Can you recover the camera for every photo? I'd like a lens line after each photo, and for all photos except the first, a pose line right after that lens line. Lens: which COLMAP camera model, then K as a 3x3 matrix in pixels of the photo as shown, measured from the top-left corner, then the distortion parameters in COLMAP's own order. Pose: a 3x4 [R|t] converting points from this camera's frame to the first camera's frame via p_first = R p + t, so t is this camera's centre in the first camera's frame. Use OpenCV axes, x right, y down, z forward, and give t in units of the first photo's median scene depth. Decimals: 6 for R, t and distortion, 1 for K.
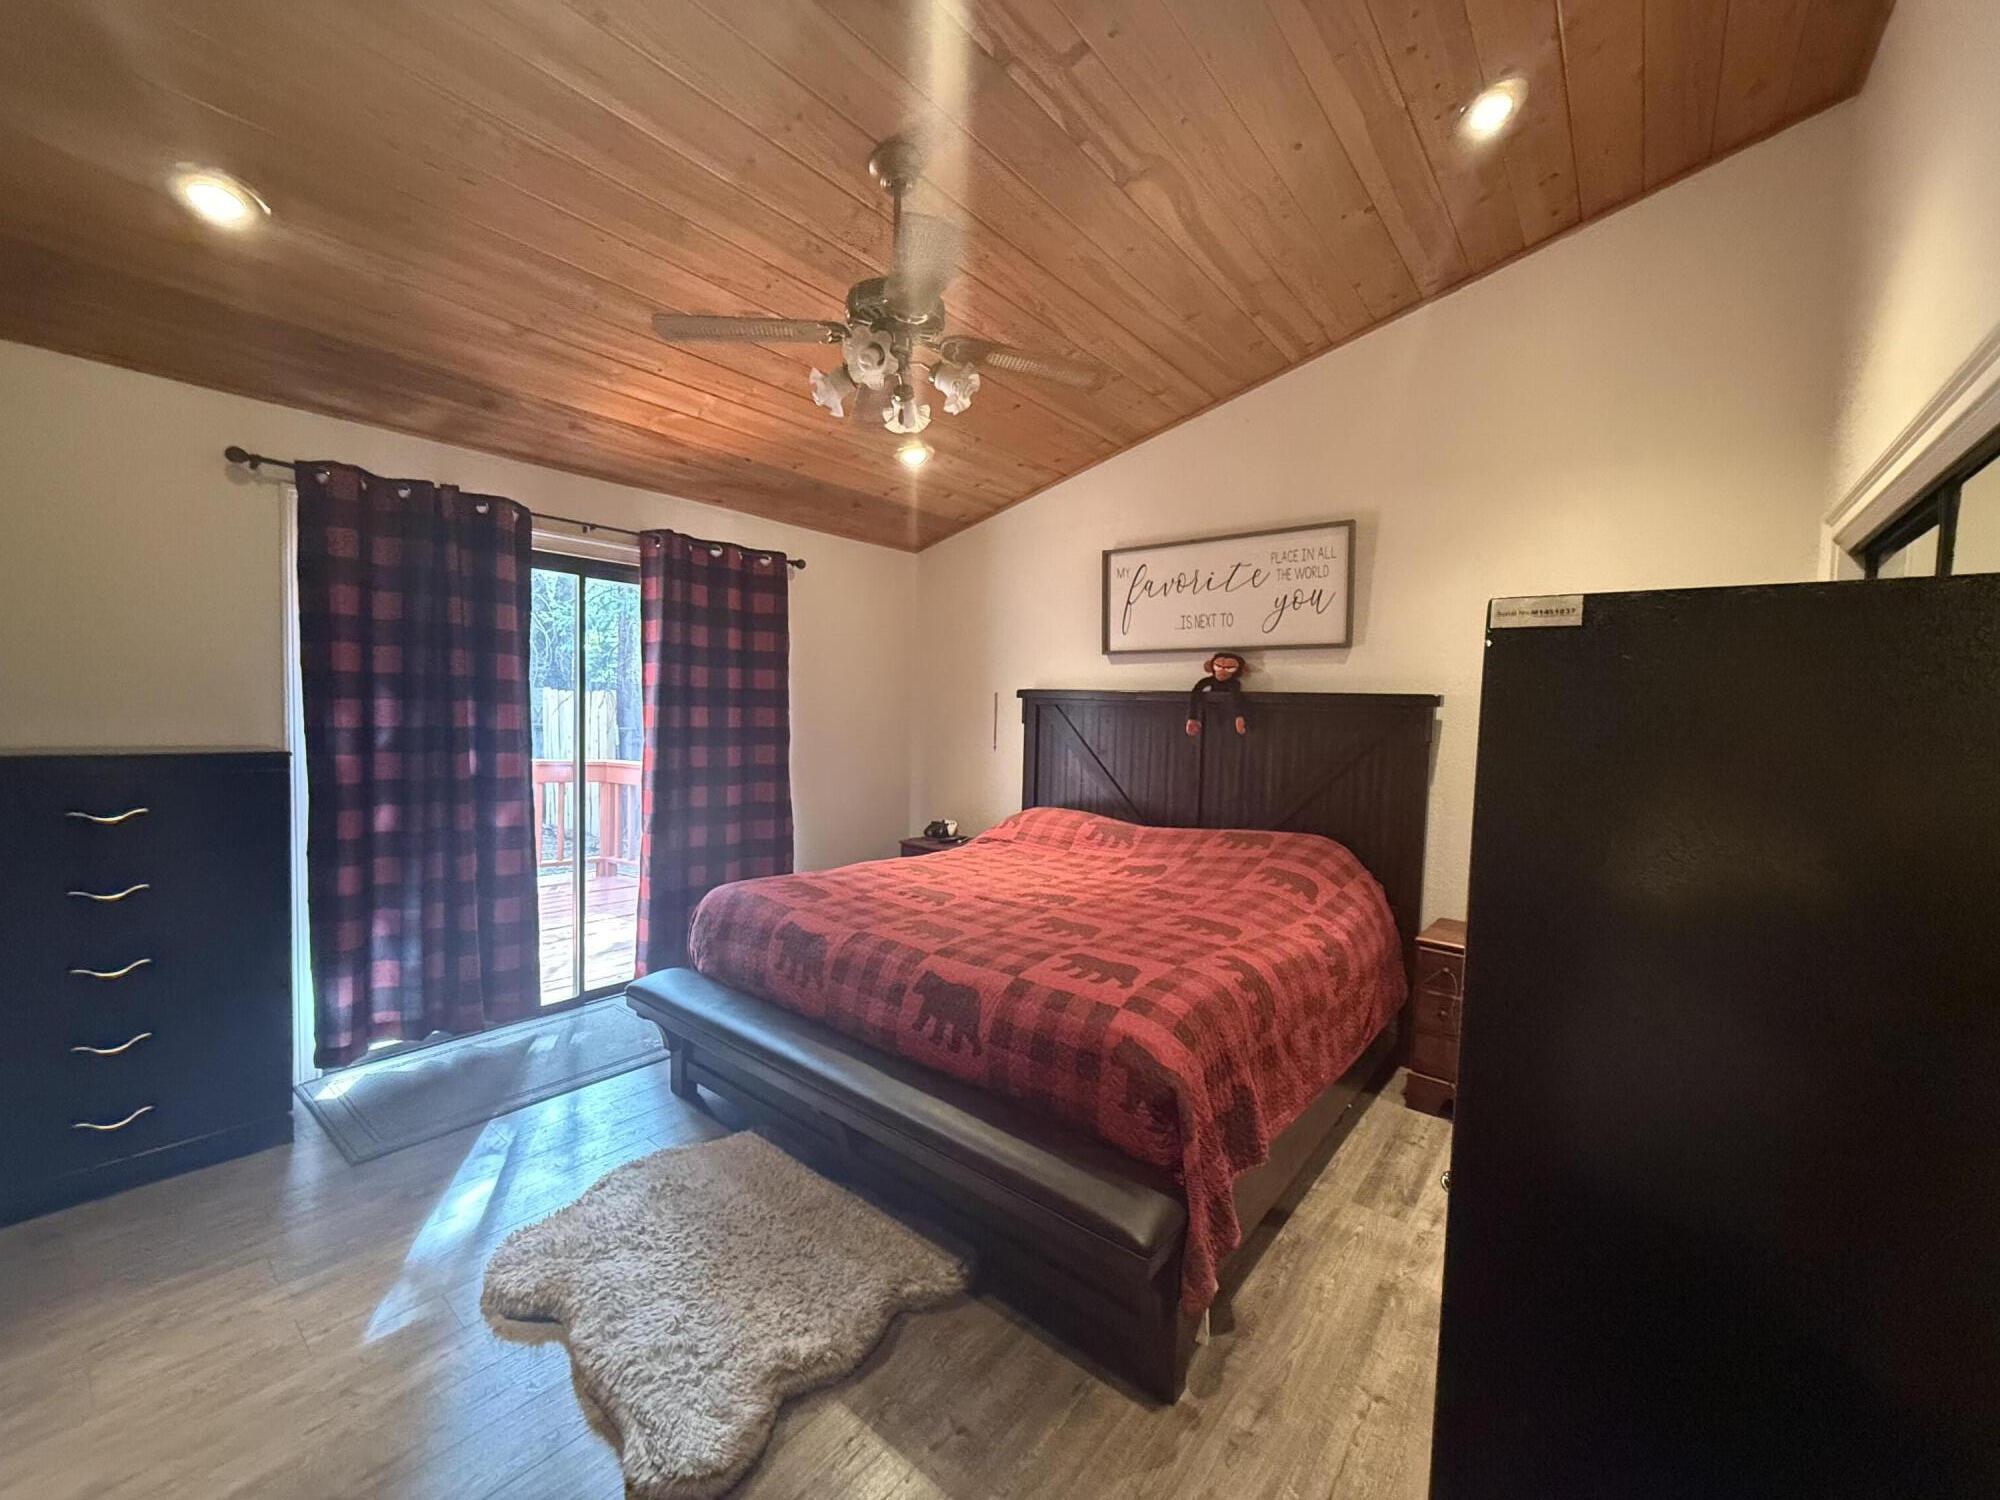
lens RADIAL K [[803.0, 0, 1001.0], [0, 803.0, 748.0], [0, 0, 1]] dist [0.001571, 0.000343]
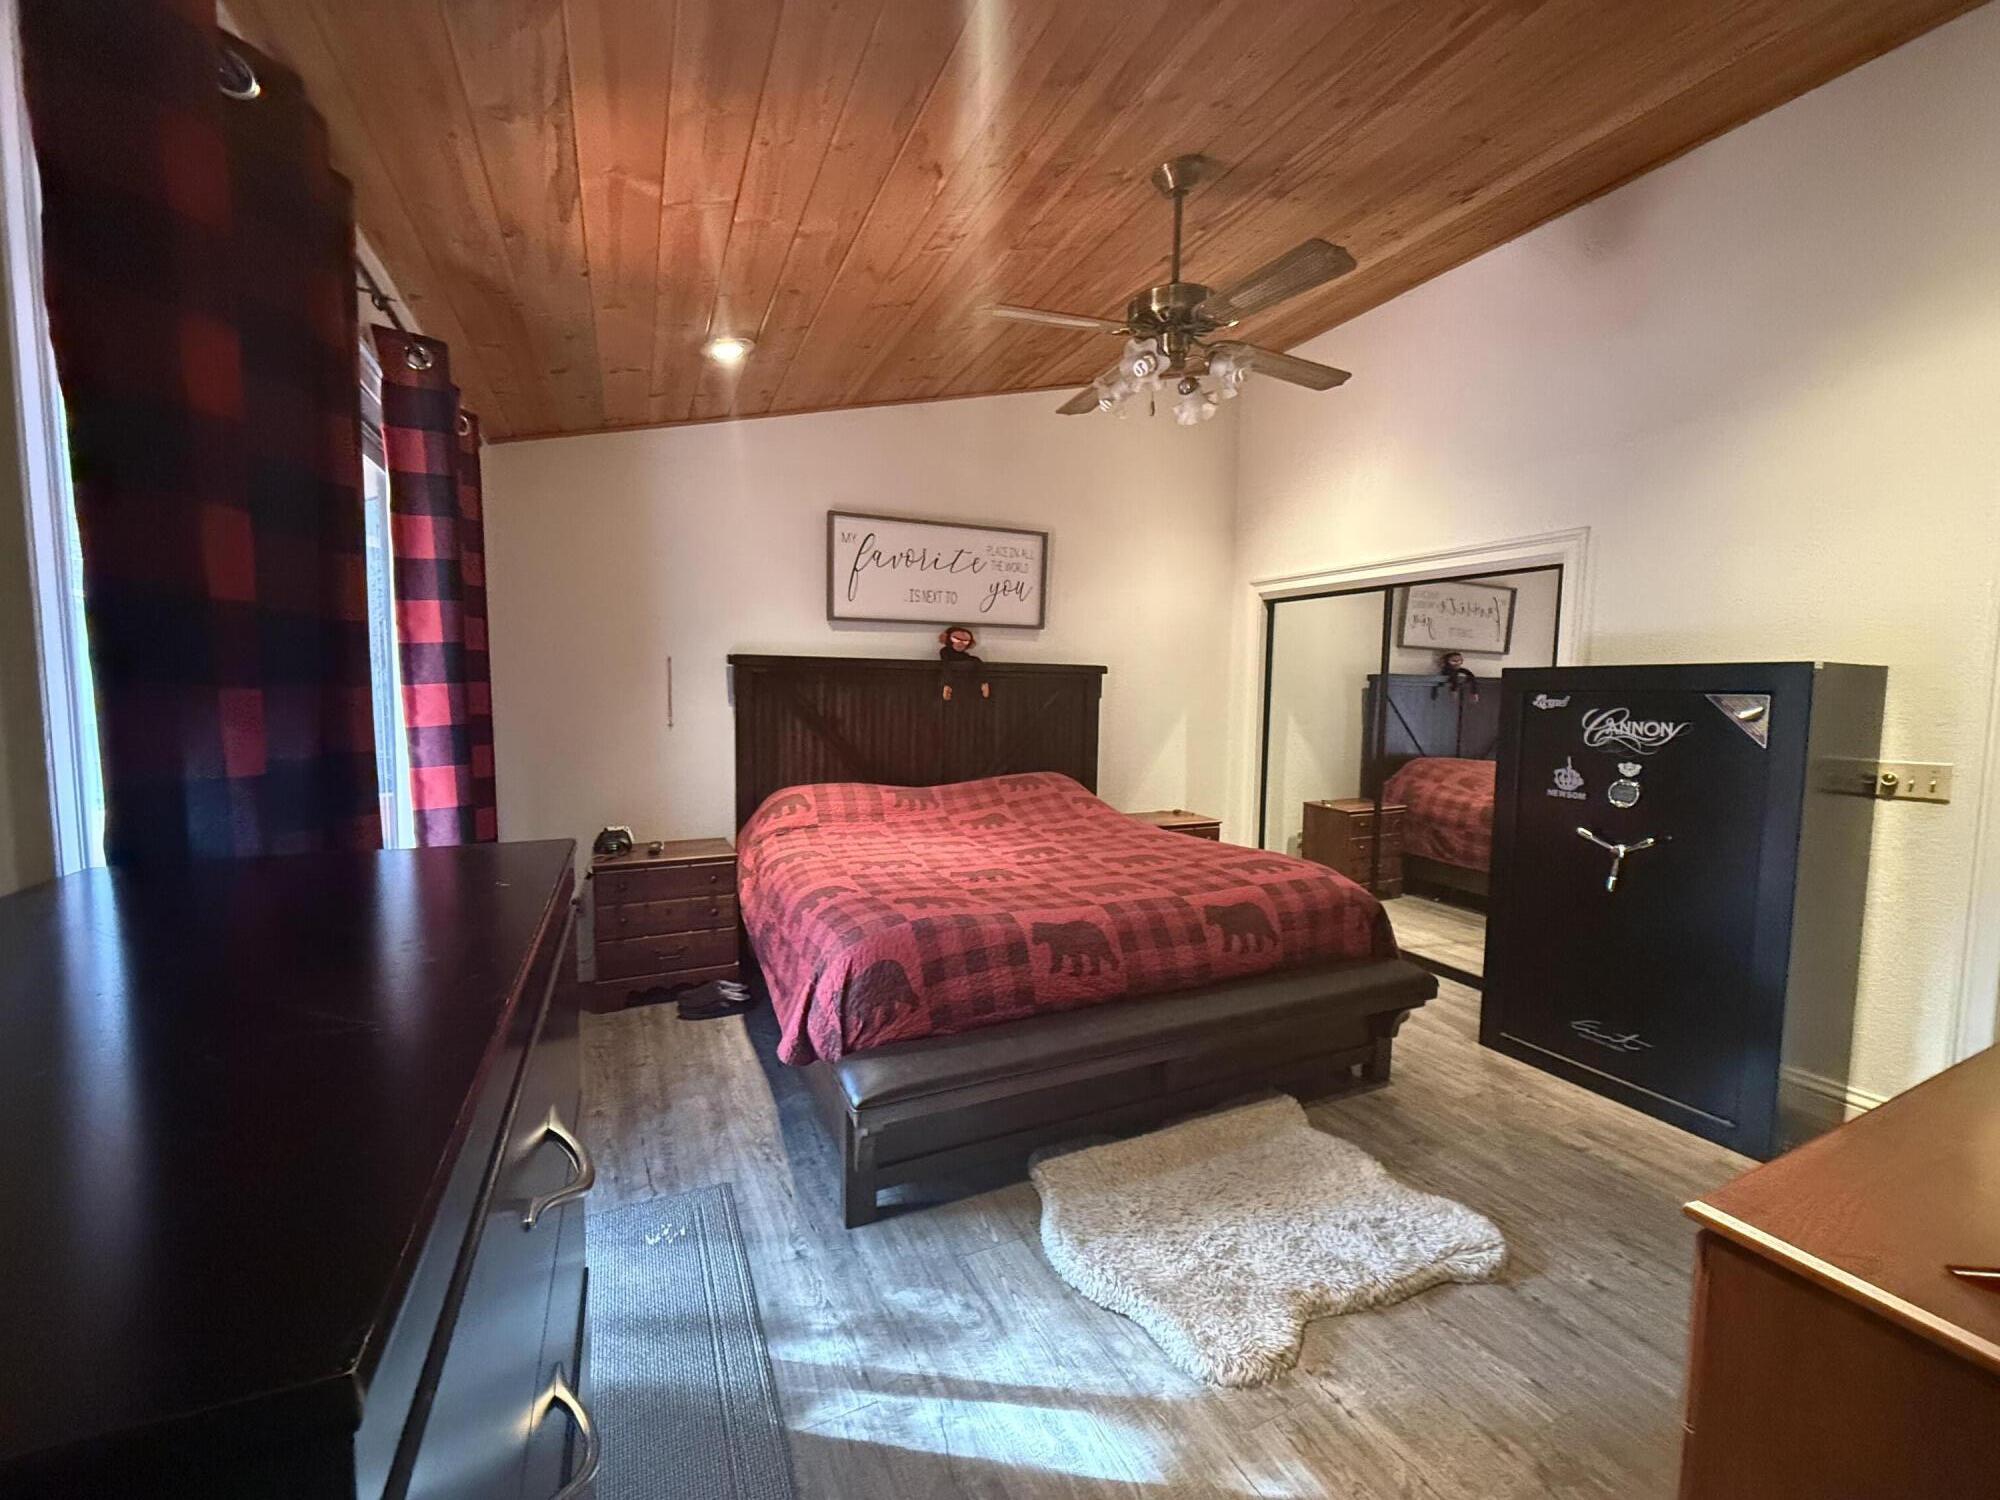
lens RADIAL K [[803.0, 0, 1009.4], [0, 803.0, 750.1], [0, 0, 1]] dist [0.001571, 0.000343]
pose [[0.427598, -0.095210, 0.898941, -0.777252], [0.042260, 0.995456, 0.085330, -0.040356], [-0.902981, 0.001502, 0.429678, 0.463064]]
